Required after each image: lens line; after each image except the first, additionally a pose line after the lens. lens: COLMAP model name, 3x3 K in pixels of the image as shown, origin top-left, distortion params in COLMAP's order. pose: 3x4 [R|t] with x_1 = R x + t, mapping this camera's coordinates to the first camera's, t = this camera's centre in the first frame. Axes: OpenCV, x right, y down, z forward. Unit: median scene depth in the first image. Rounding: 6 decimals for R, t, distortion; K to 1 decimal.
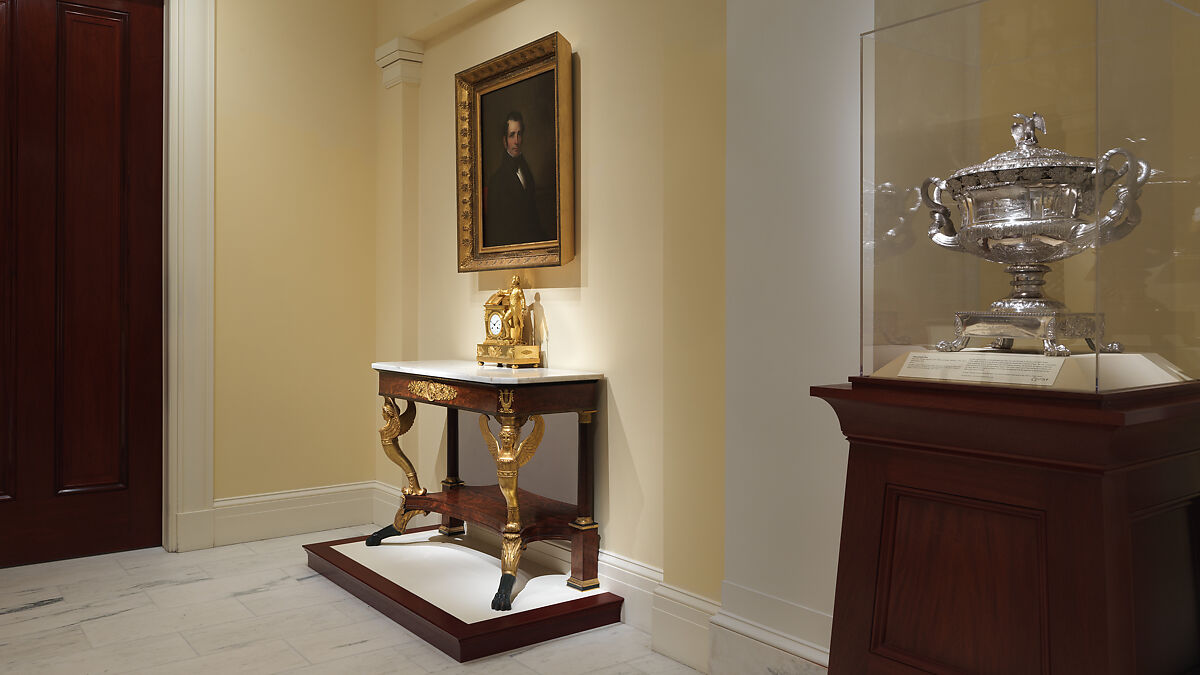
lens RADIAL K [[892.6, 0, 618.0], [0, 892.6, 410.1], [0, 0, 1]] dist [-0.000718, 0.001121]
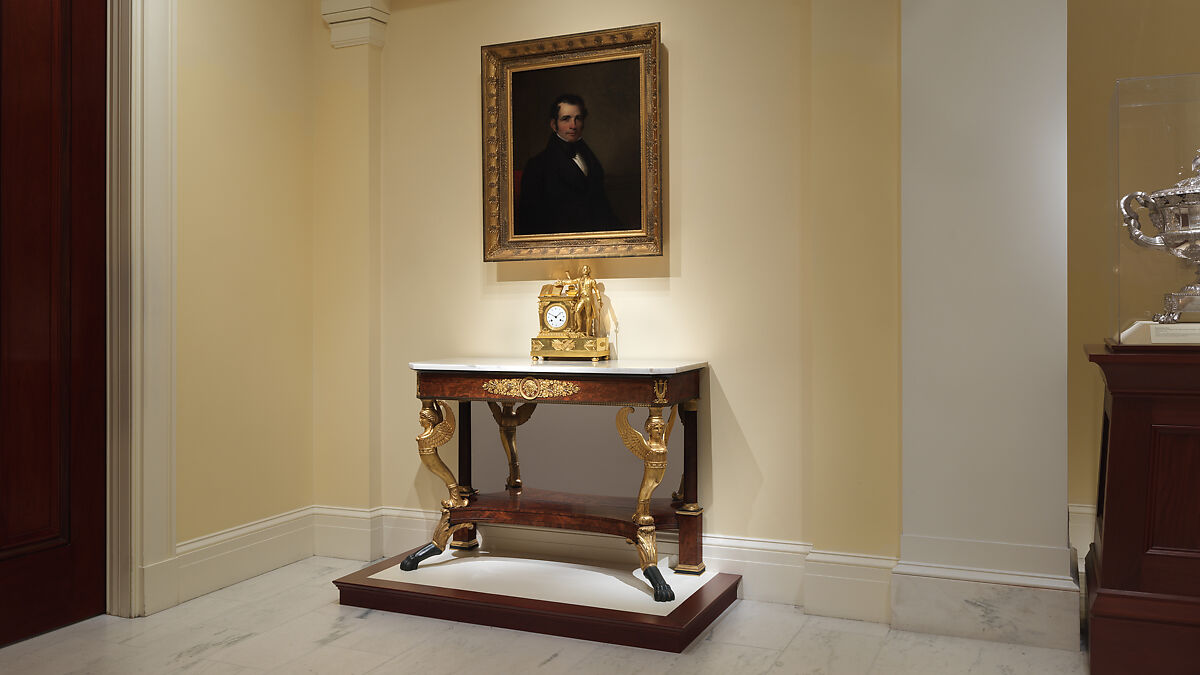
lens RADIAL K [[991.8, 0, 582.3], [0, 991.8, 420.2], [0, 0, 1]] dist [0.002693, -0.004560]
pose [[0.883211, -0.069461, 0.463803, -0.628448], [0.067060, 0.997513, 0.021692, -0.007027], [-0.464157, 0.011944, 0.885673, 0.051992]]
